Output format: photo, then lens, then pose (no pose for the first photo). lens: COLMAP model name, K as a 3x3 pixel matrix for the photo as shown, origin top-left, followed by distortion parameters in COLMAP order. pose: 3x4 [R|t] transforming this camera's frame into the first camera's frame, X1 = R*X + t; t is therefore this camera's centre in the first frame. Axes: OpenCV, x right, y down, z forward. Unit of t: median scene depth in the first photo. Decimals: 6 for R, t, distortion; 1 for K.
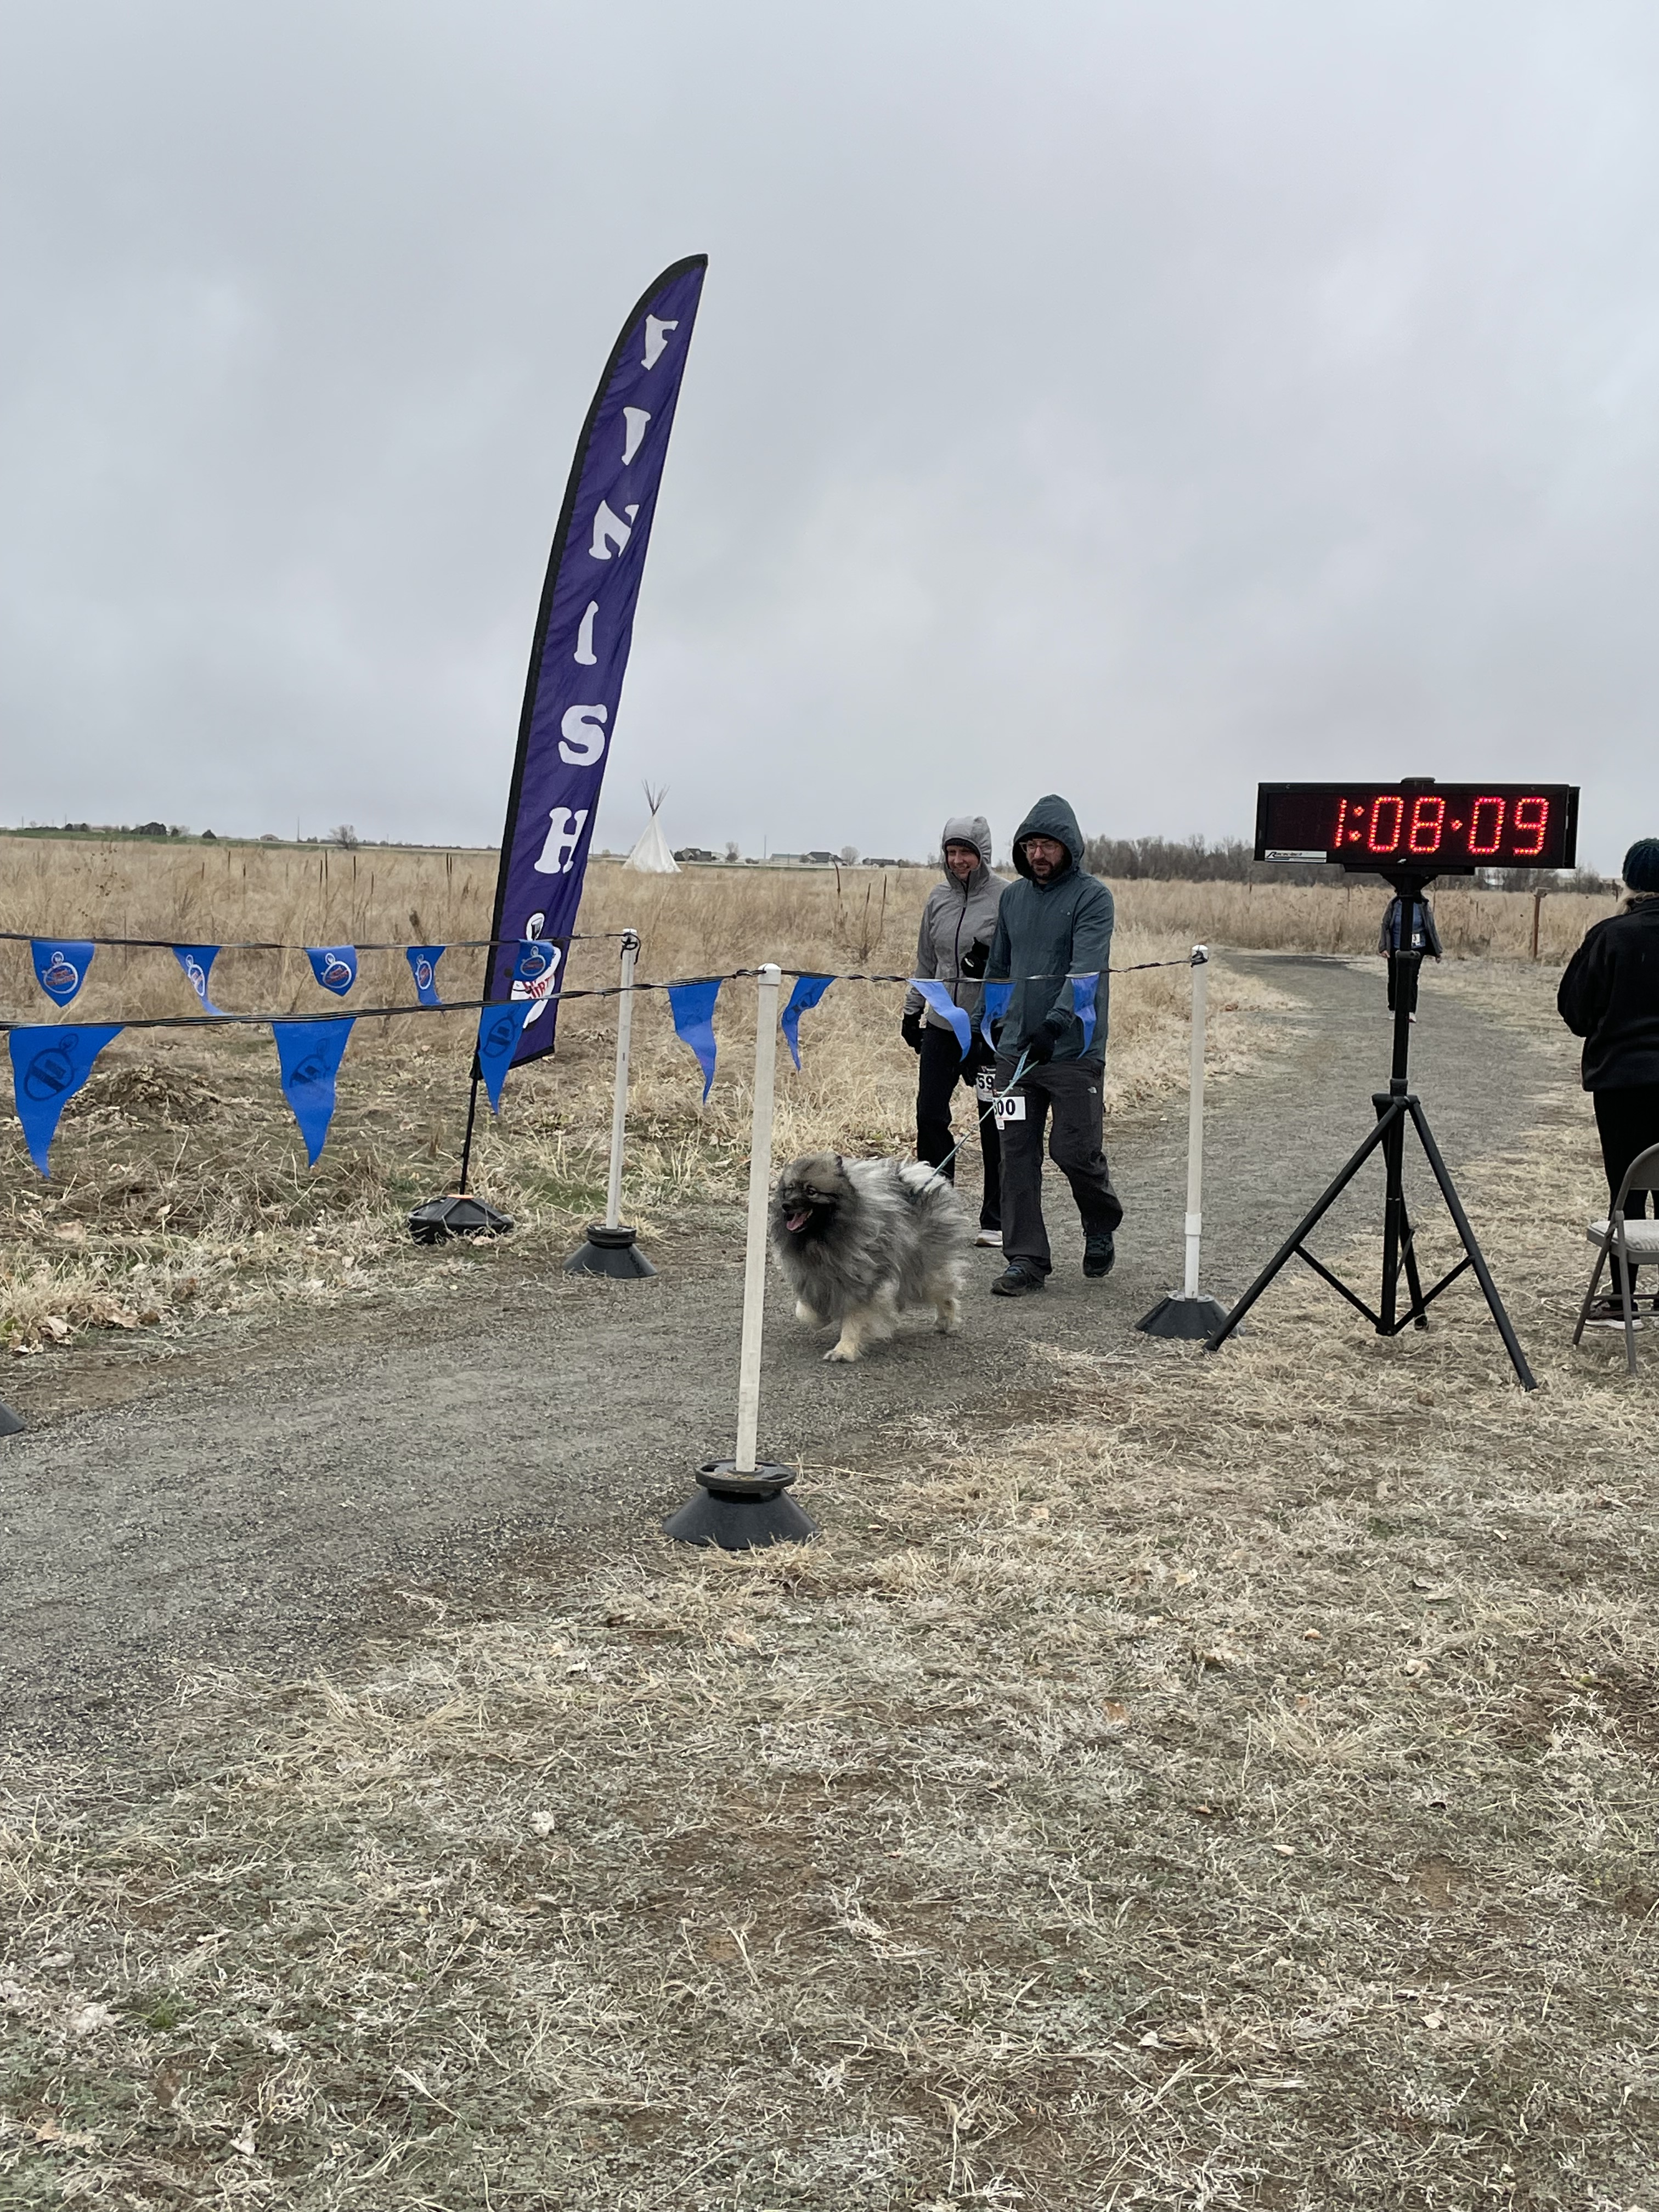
lens RADIAL K [[2490.4, 0, 869.3], [0, 2490.4, 1066.1], [0, 0, 1]] dist [0.104092, -0.139030]
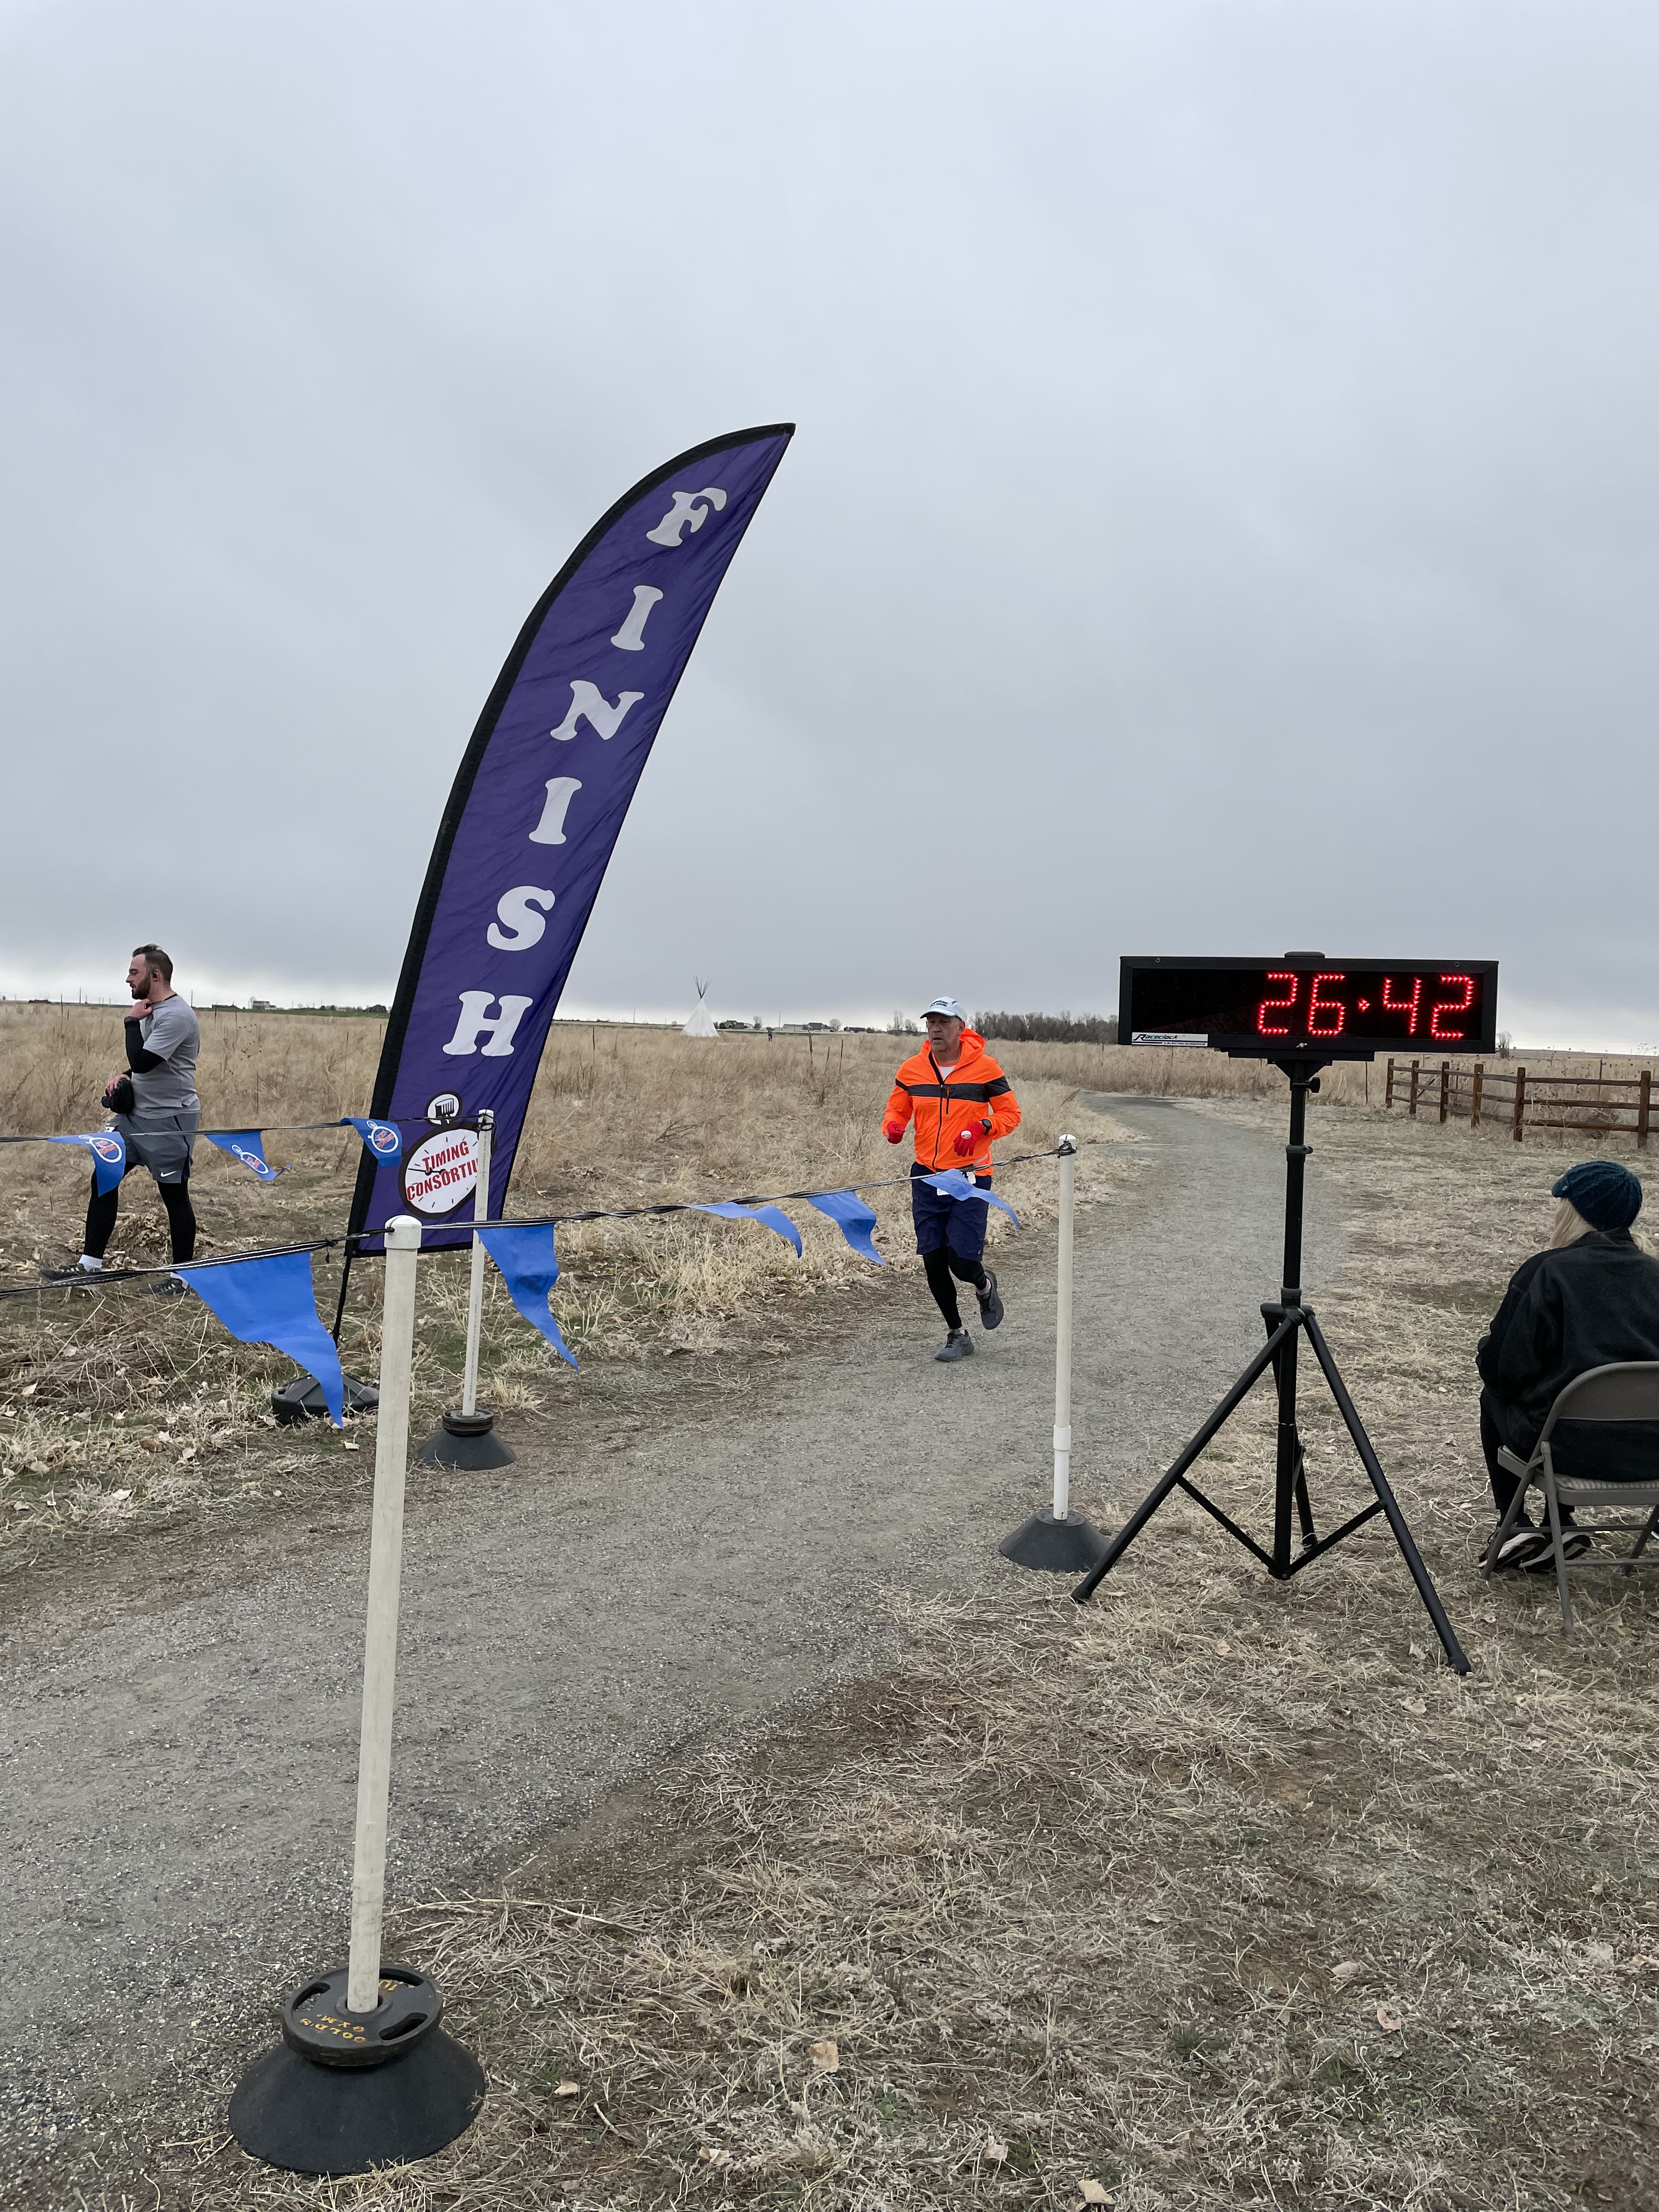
lens RADIAL K [[1660.9, 0, 821.8], [0, 1660.9, 1079.7], [0, 0, 1]] dist [0.091100, -0.119689]
pose [[0.999880, 0.000400, -0.015472, 0.068652], [-0.001194, 0.998681, -0.051331, -0.048963], [0.015431, 0.051343, 0.998562, 0.508634]]
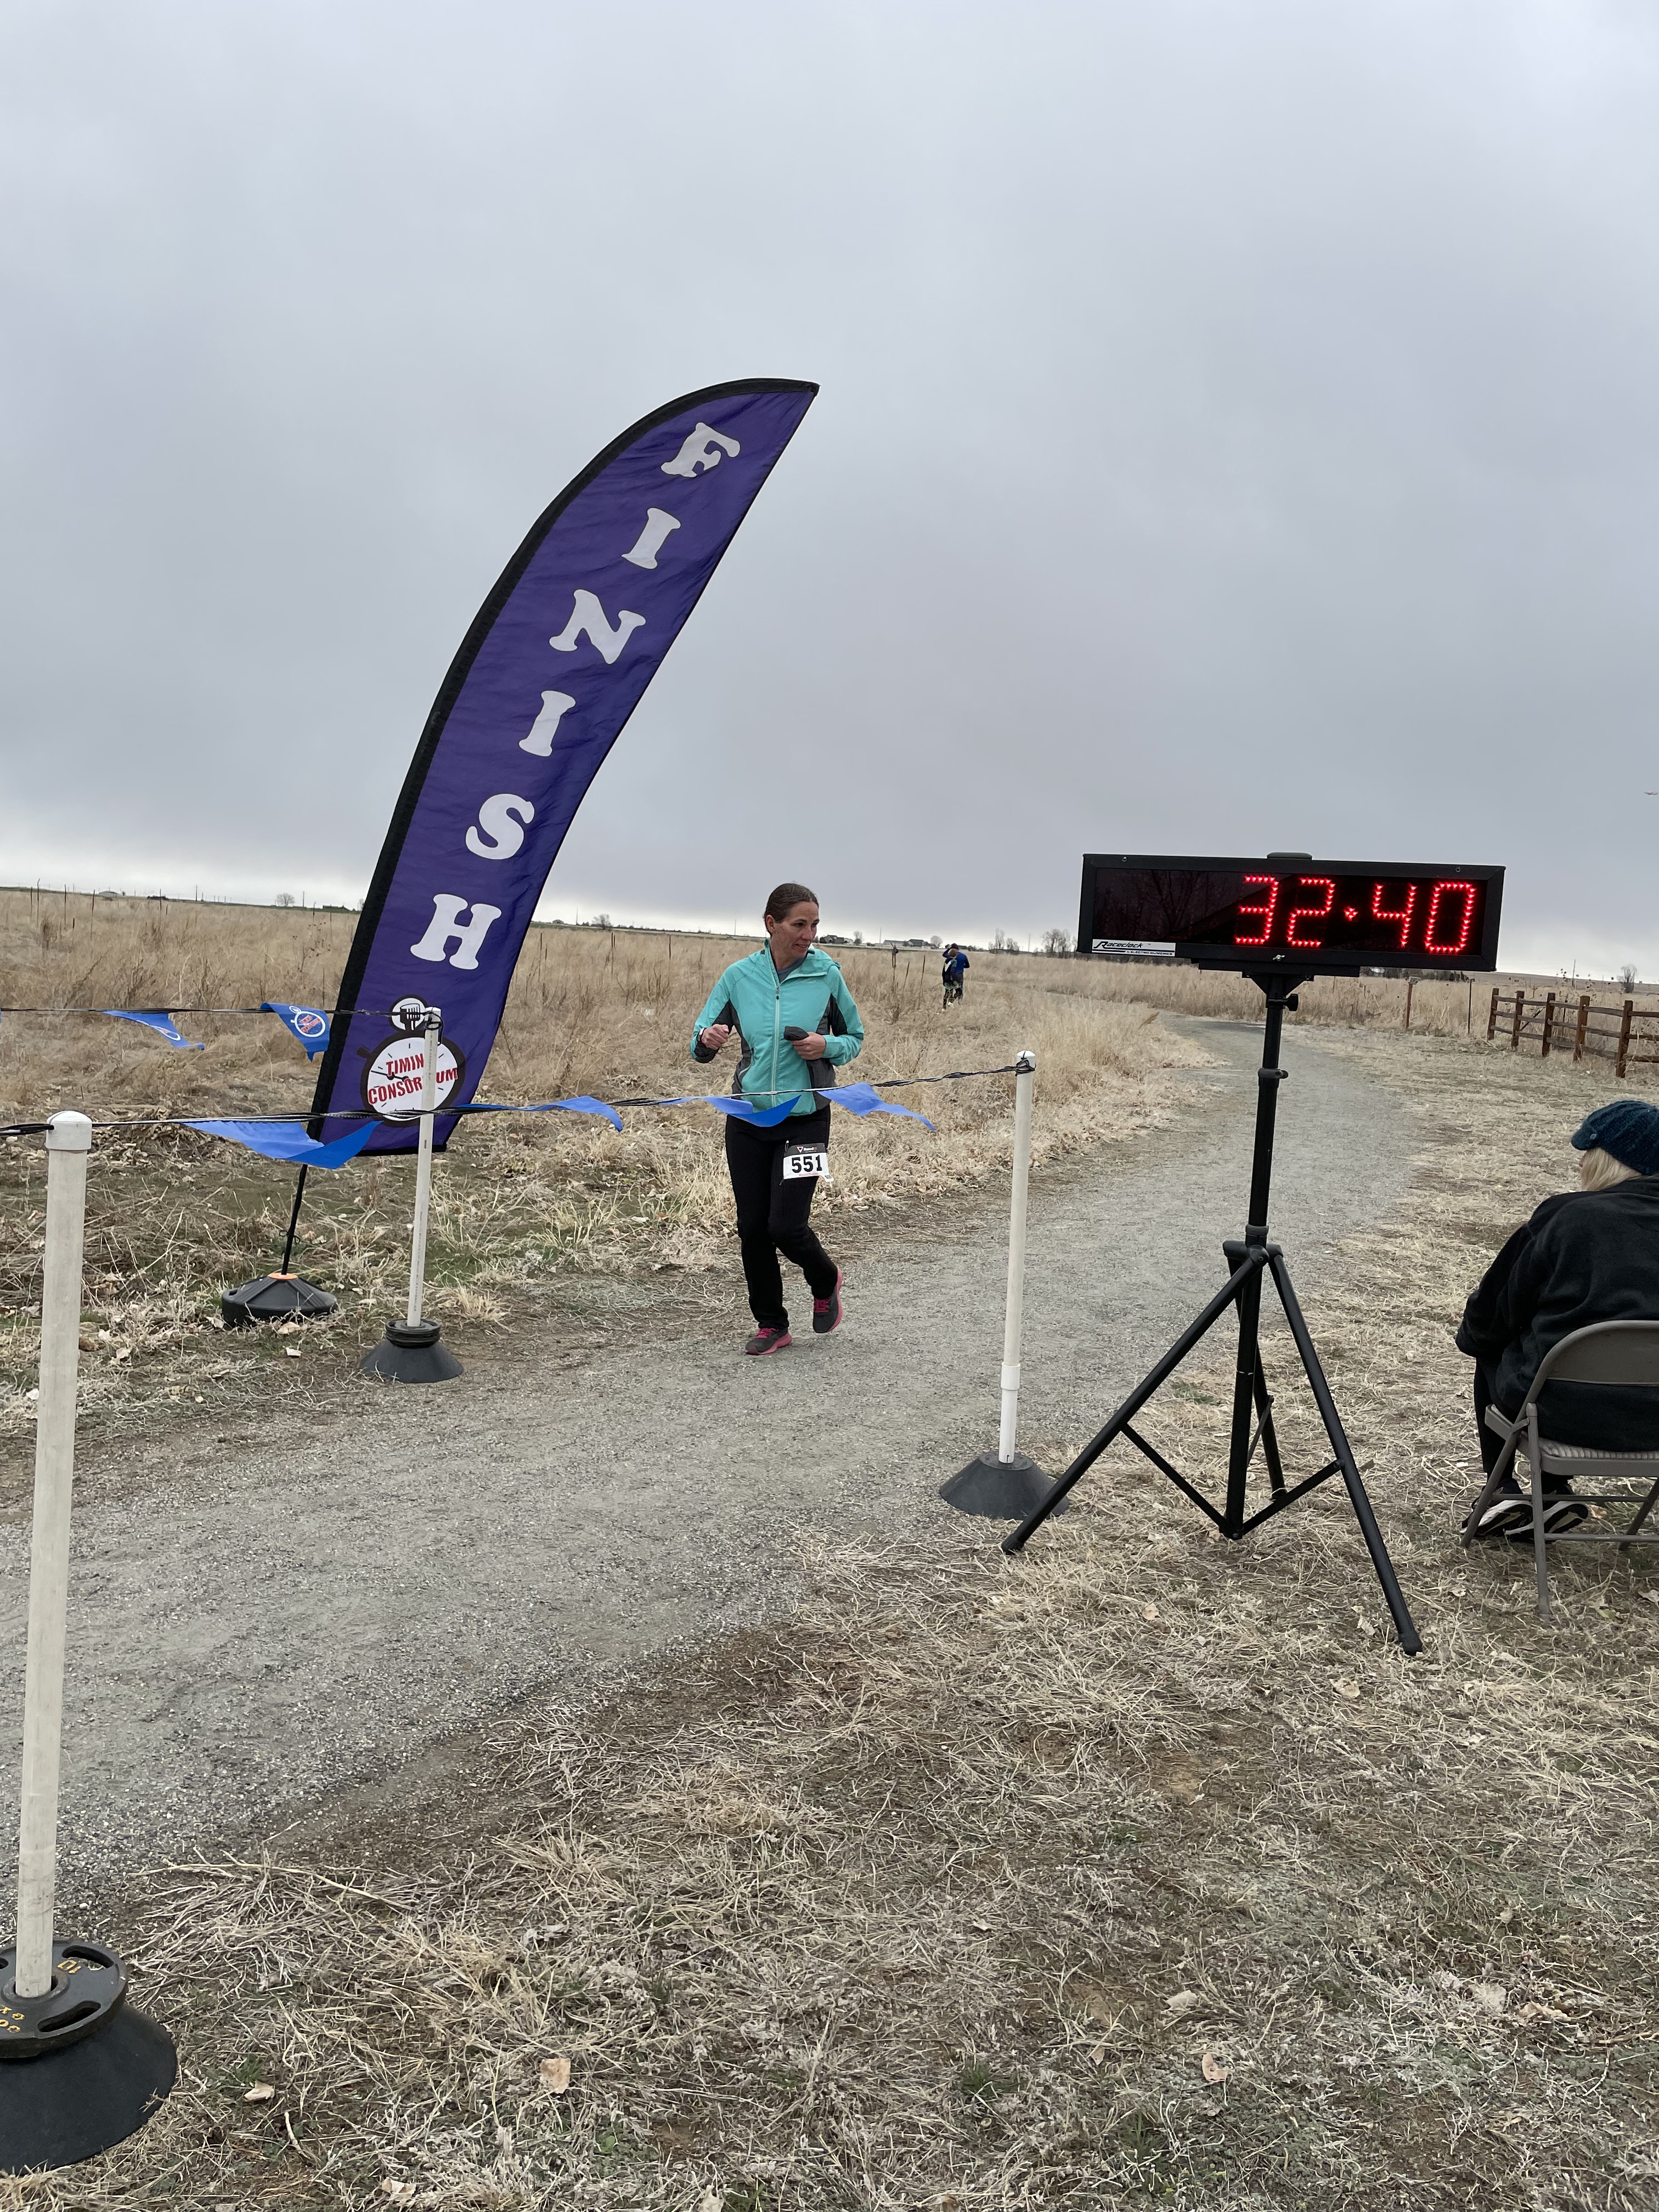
lens RADIAL K [[1663.3, 0, 822.1], [0, 1663.3, 1099.5], [0, 0, 1]] dist [0.091661, -0.122025]
pose [[0.996853, 0.032256, -0.072414, 0.139789], [-0.031472, 0.999433, 0.011949, -0.048240], [0.072759, -0.009633, 0.997303, 0.574466]]
